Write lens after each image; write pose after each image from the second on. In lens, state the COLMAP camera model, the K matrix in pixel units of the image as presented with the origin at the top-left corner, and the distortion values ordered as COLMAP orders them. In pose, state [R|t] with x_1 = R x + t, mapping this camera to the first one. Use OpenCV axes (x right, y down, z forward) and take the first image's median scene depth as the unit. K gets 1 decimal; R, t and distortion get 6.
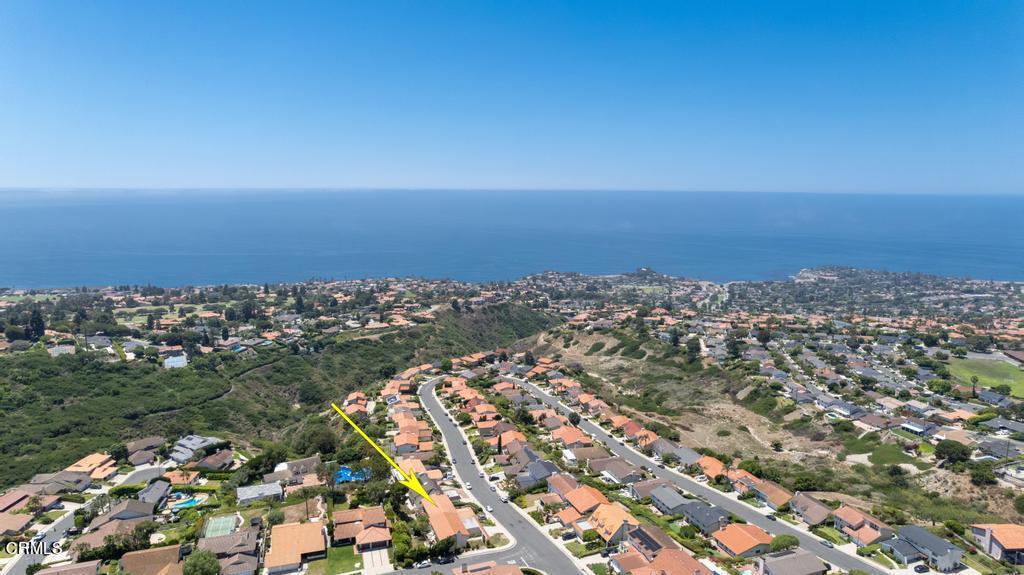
lens RADIAL K [[650.6, 0, 511.5], [0, 650.6, 290.0], [0, 0, 1]] dist [-0.036475, 0.047508]
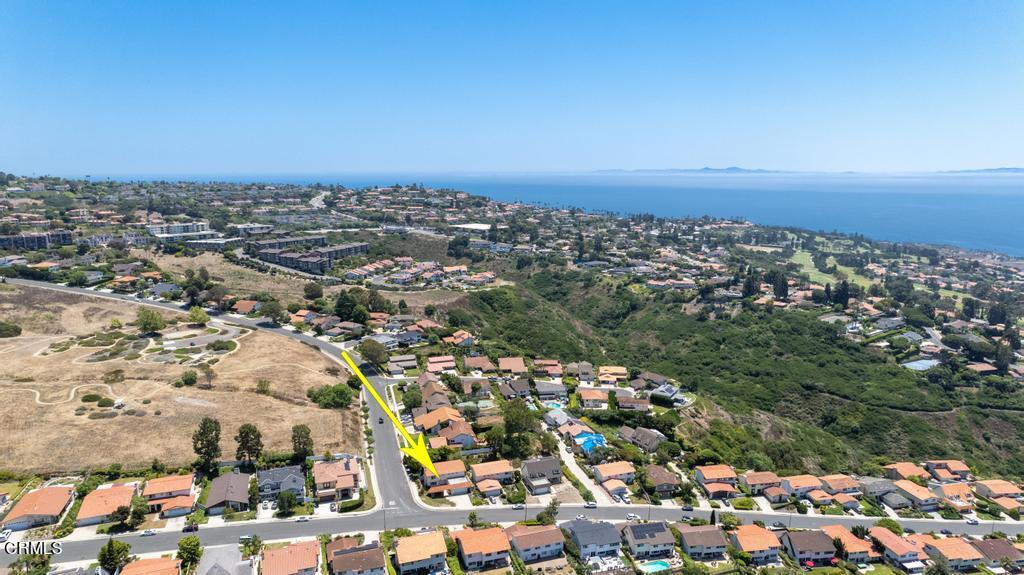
lens RADIAL K [[650.6, 0, 507.7], [0, 650.6, 287.2], [0, 0, 1]] dist [-0.036475, 0.047508]
pose [[-0.039791, 0.174747, -0.983809, 0.408538], [-0.158064, 0.971091, 0.178881, -0.069105], [0.986627, 0.162623, -0.011020, 0.452392]]
